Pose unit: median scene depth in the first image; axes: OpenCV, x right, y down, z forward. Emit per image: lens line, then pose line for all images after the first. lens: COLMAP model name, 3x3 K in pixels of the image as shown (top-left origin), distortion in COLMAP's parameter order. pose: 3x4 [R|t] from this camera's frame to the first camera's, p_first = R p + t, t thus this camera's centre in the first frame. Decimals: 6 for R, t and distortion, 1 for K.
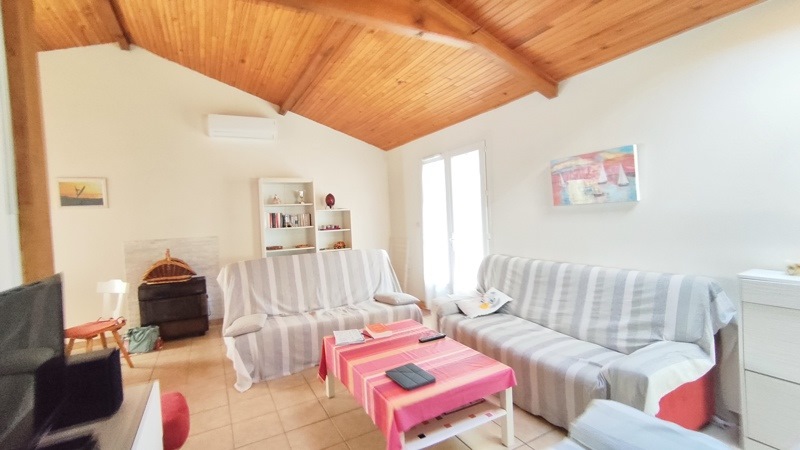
lens RADIAL K [[349.9, 0, 399.0], [0, 349.9, 222.6], [0, 0, 1]] dist [-0.000198, -0.000034]
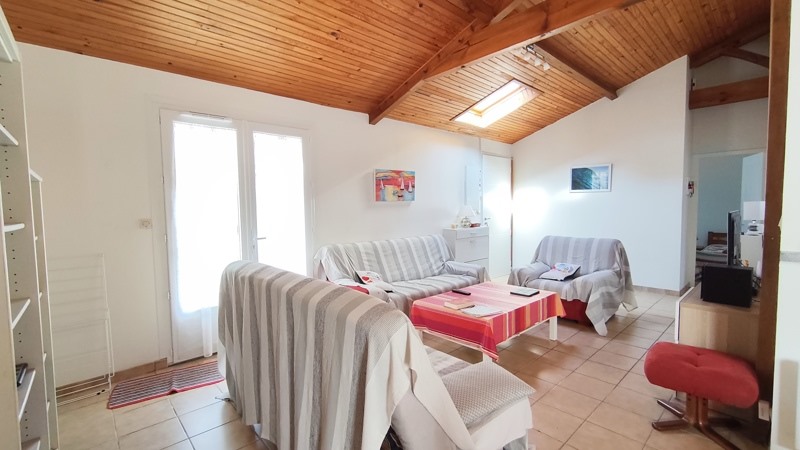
lens RADIAL K [[349.9, 0, 400.2], [0, 349.9, 224.5], [0, 0, 1]] dist [-0.000198, -0.000034]
pose [[-0.230309, 0.001550, 0.973116, -1.002094], [0.049717, 0.998712, 0.010176, 0.037269], [-0.971847, 0.050724, -0.230089, 1.302134]]
